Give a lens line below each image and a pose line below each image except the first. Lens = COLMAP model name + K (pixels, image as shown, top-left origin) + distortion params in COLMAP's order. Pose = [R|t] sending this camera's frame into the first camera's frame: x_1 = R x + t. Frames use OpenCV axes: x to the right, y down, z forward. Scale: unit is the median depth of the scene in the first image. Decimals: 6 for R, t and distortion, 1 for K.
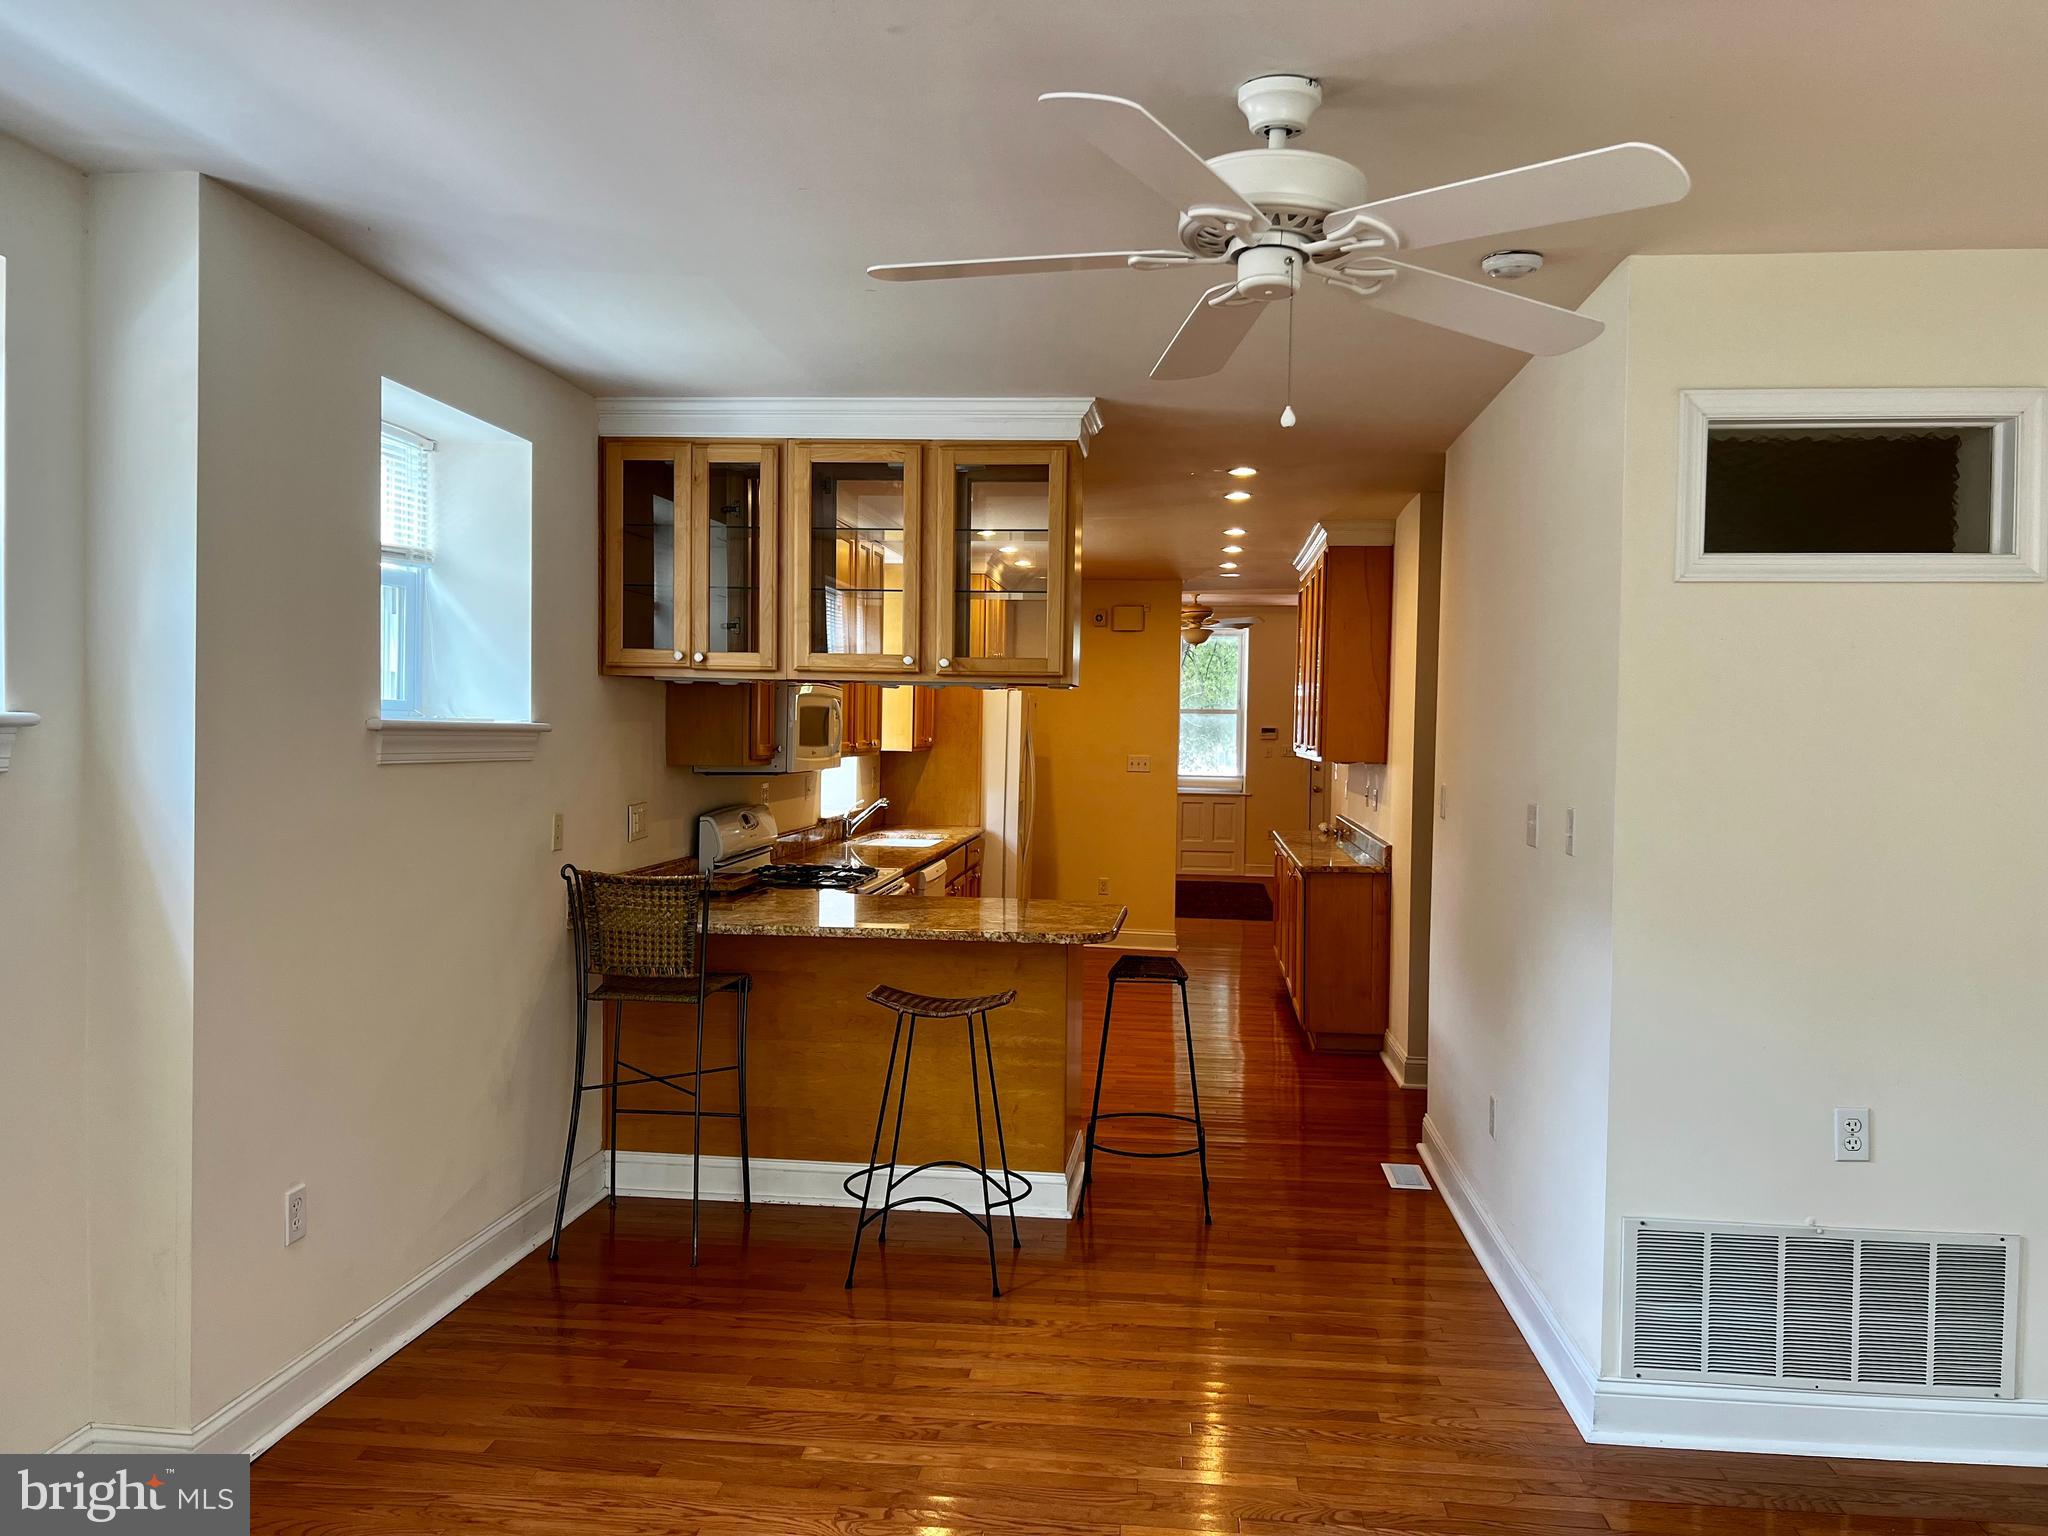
lens RADIAL K [[1533.8, 0, 1024.0], [0, 1533.8, 768.0], [0, 0, 1]] dist [0.084983, -0.114781]
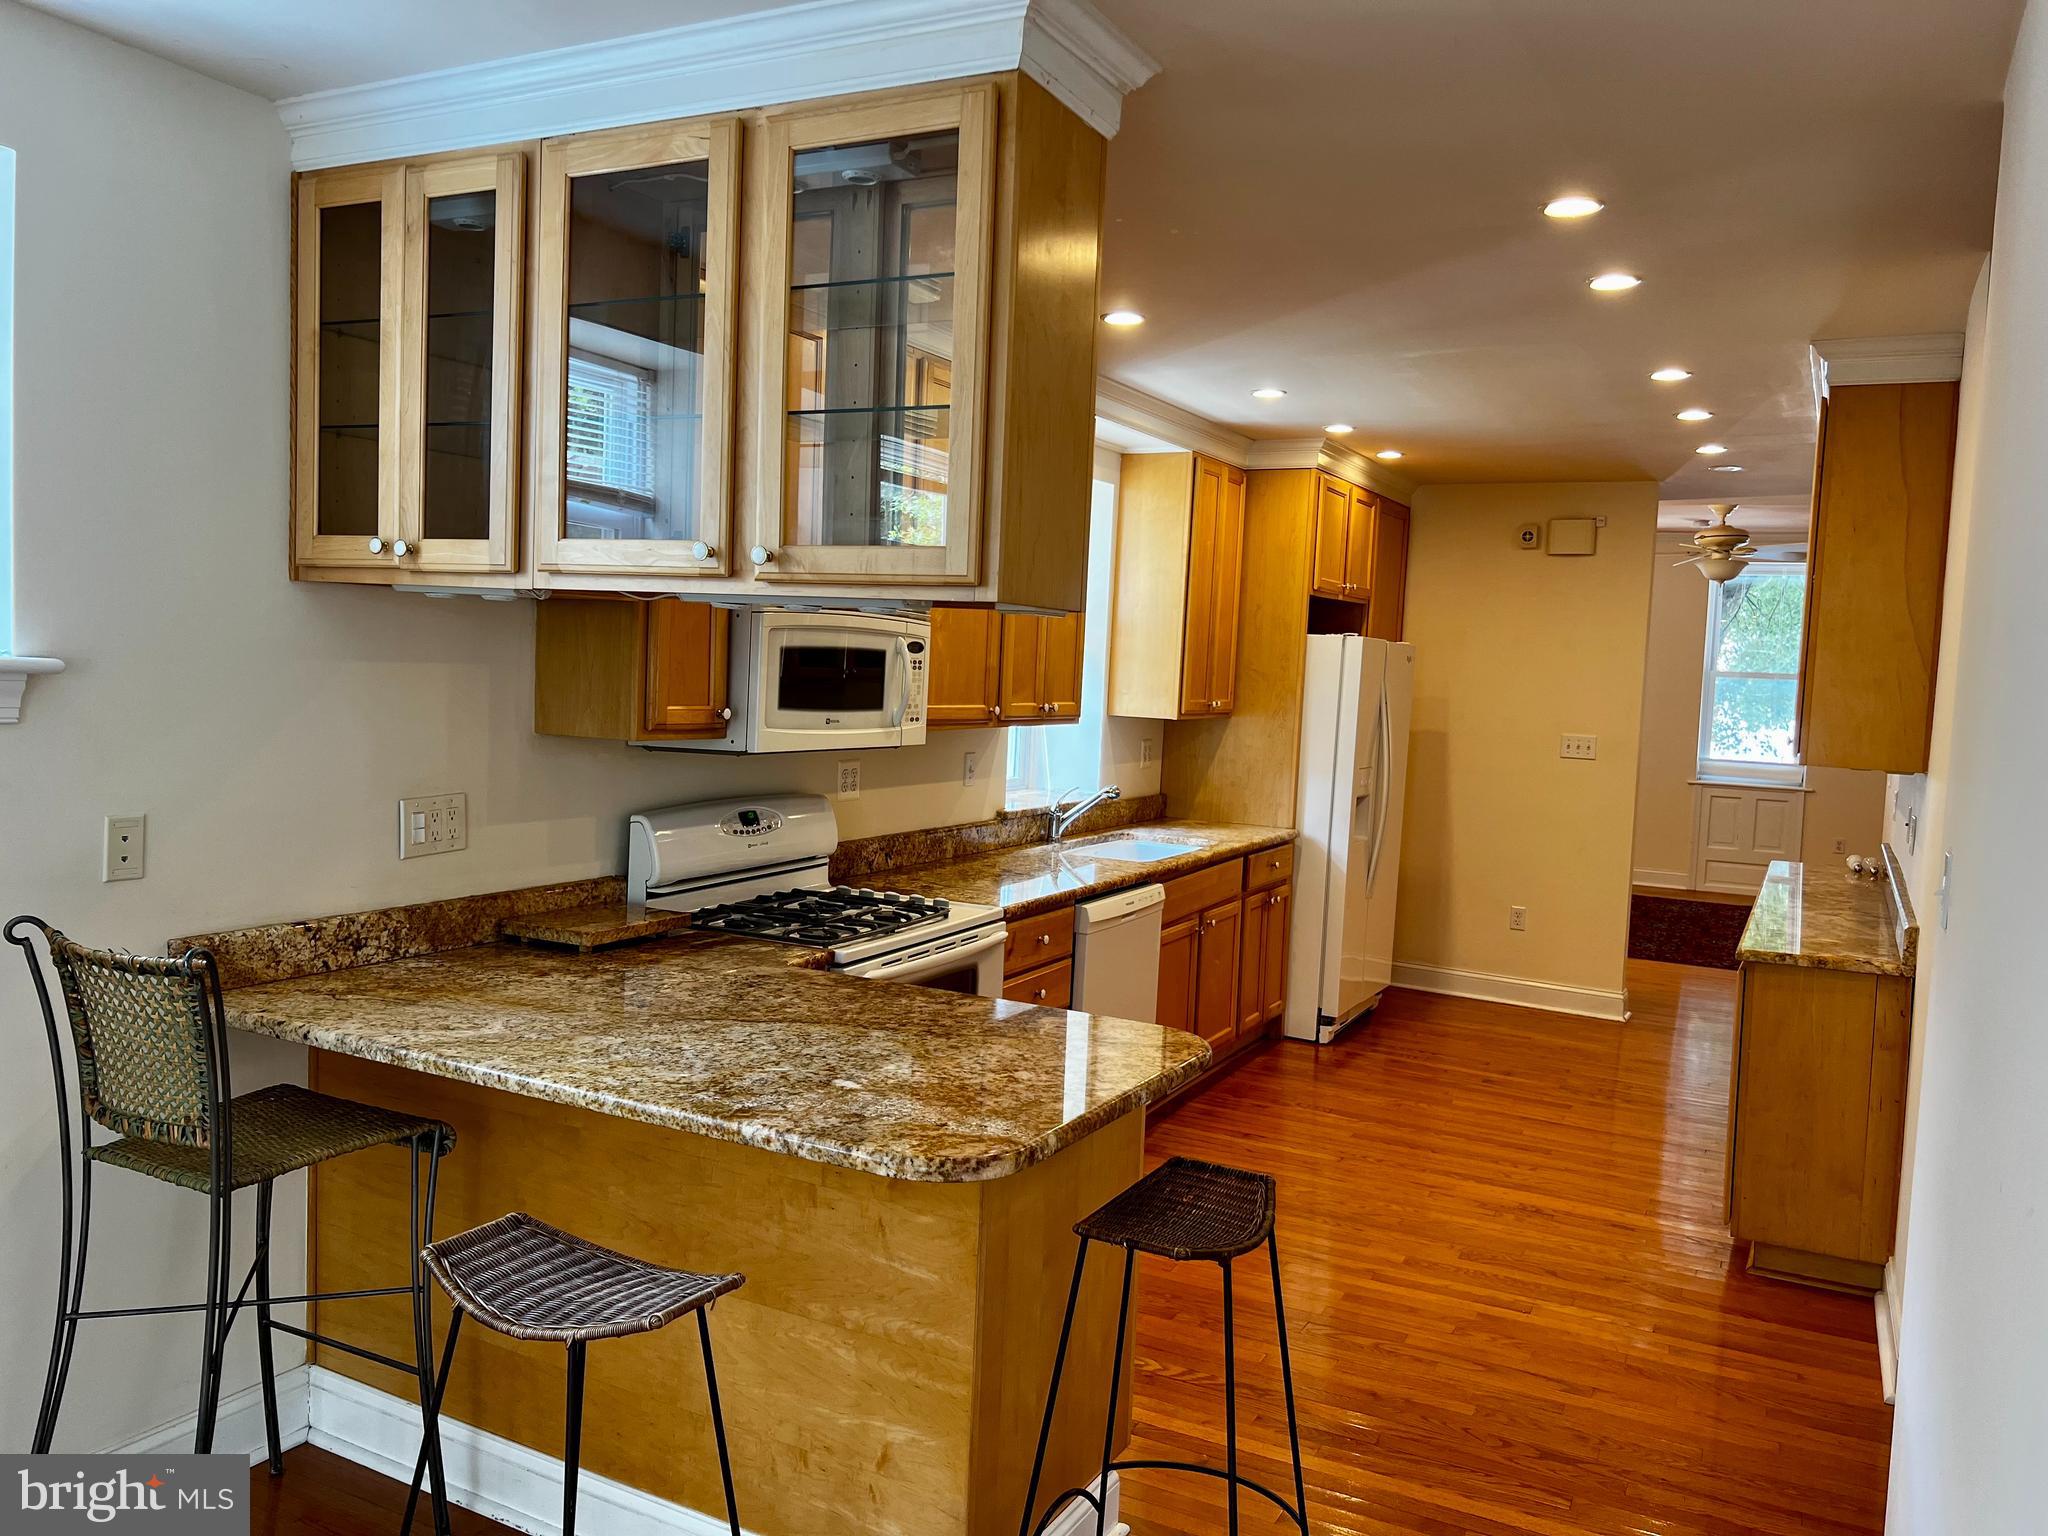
lens RADIAL K [[1548.1, 0, 1024.0], [0, 1548.1, 768.0], [0, 0, 1]] dist [0.080817, -0.115414]
pose [[0.933186, 0.049934, -0.355907, 0.206834], [-0.038865, 0.998514, 0.038188, -0.023319], [0.357285, -0.021804, 0.933741, 0.549512]]
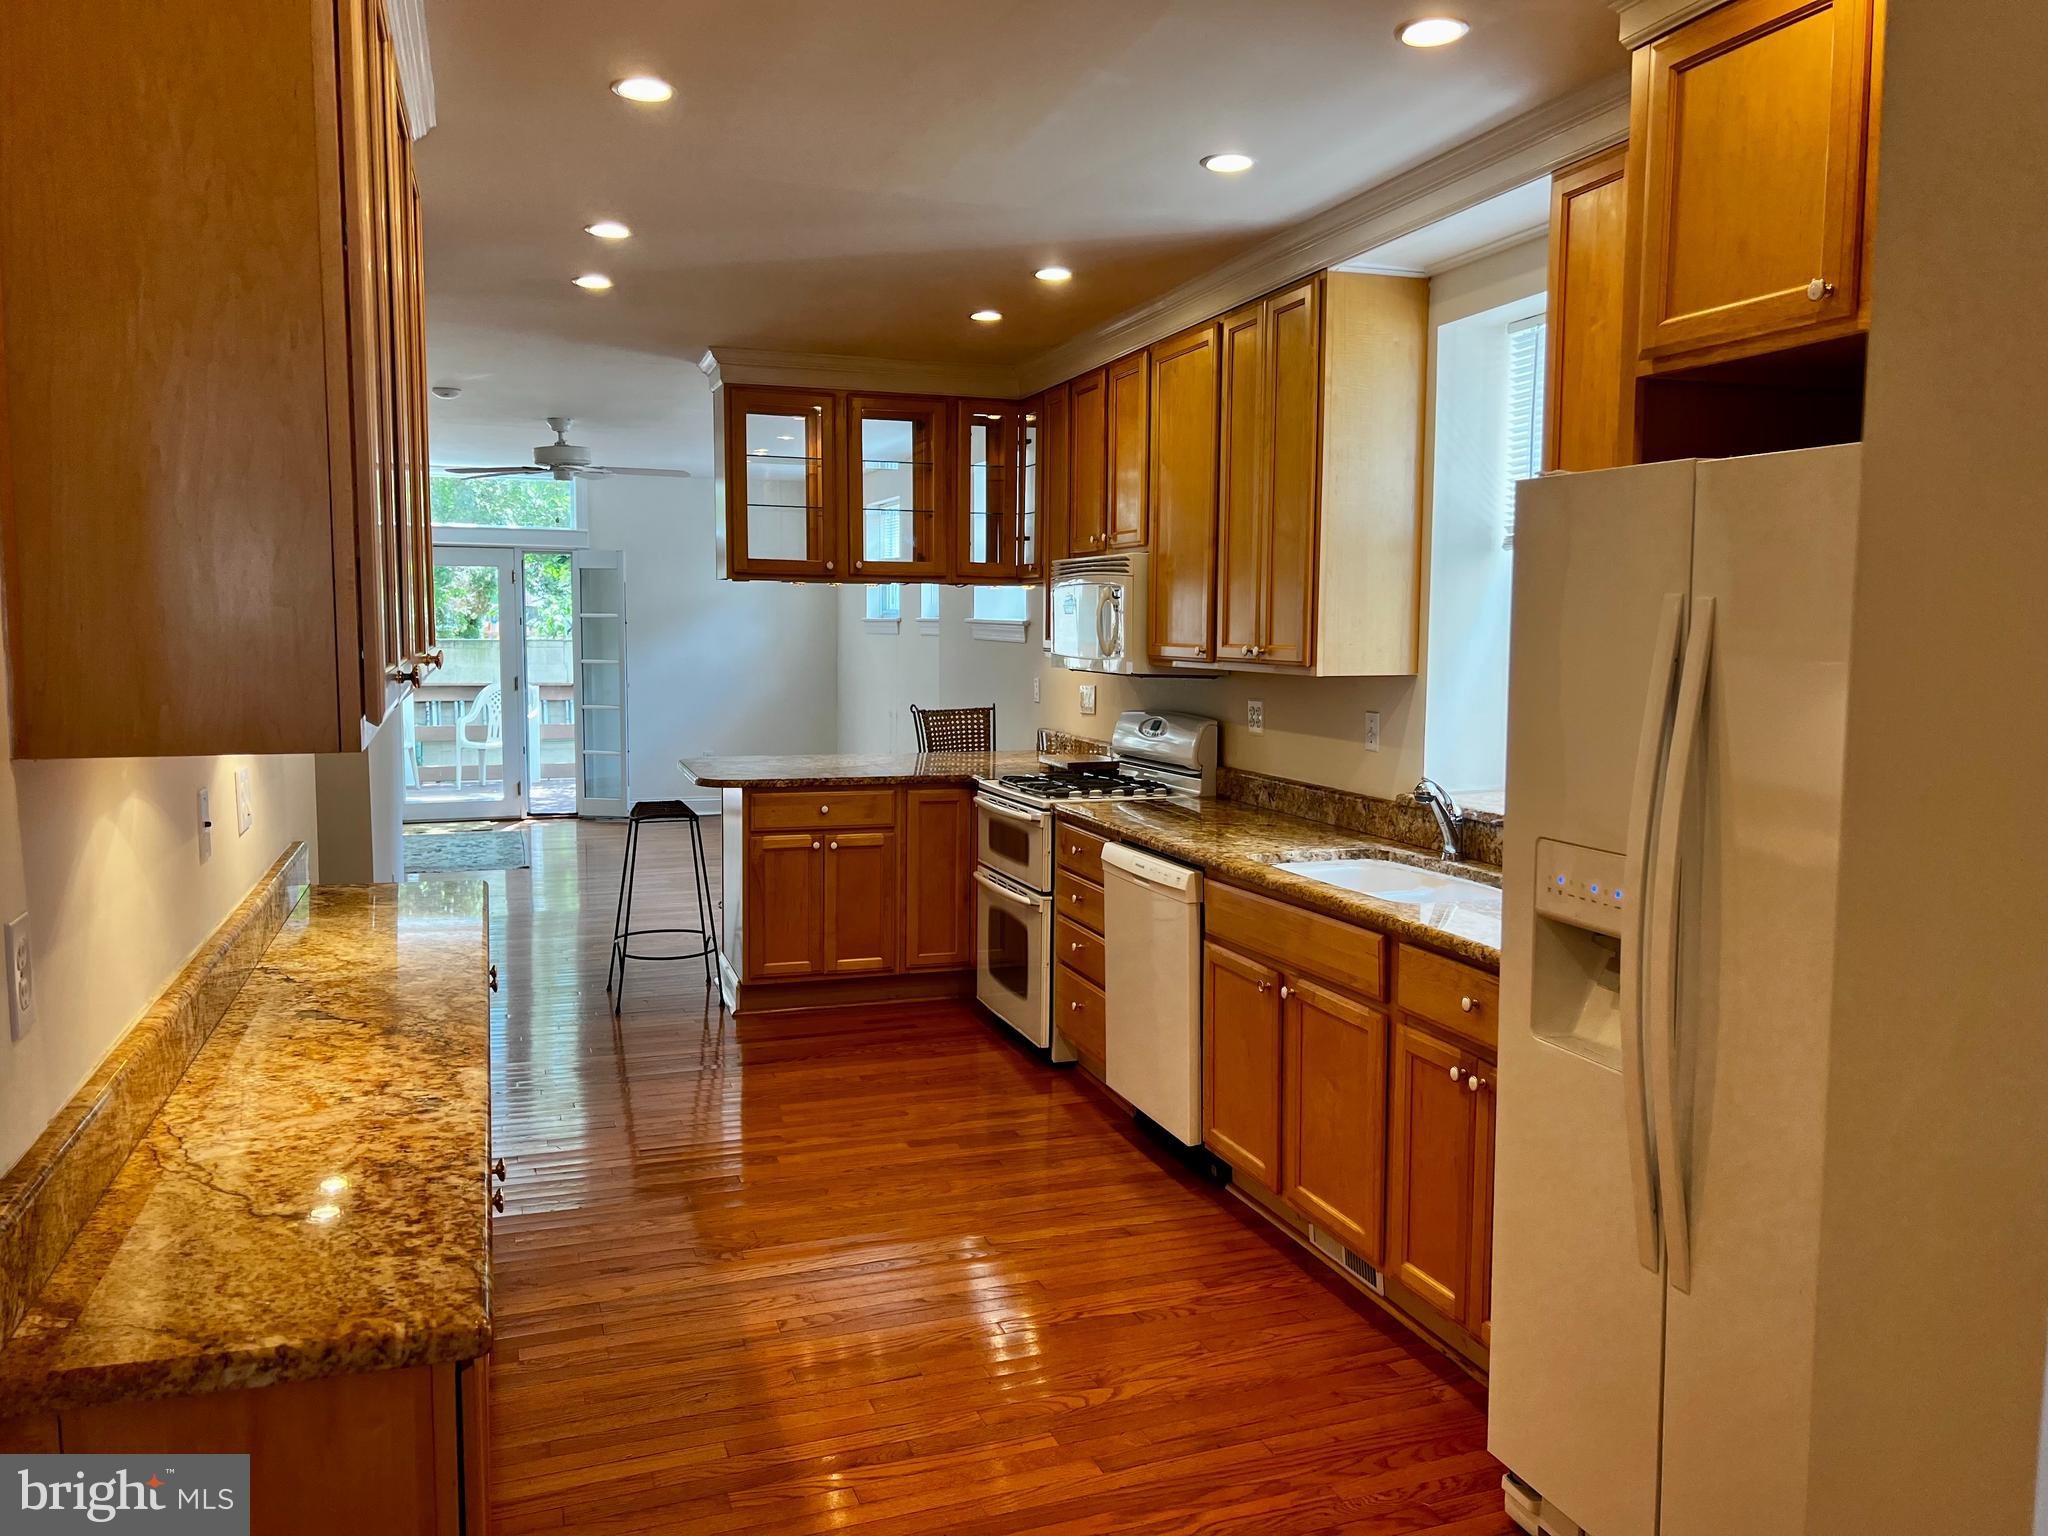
lens RADIAL K [[1533.8, 0, 1024.0], [0, 1533.8, 768.0], [0, 0, 1]] dist [0.084983, -0.114781]
pose [[-0.898755, 0.019468, -0.438019, 0.368355], [-0.031387, 0.993594, 0.108562, -0.049835], [0.437326, 0.111318, -0.892387, 2.311598]]
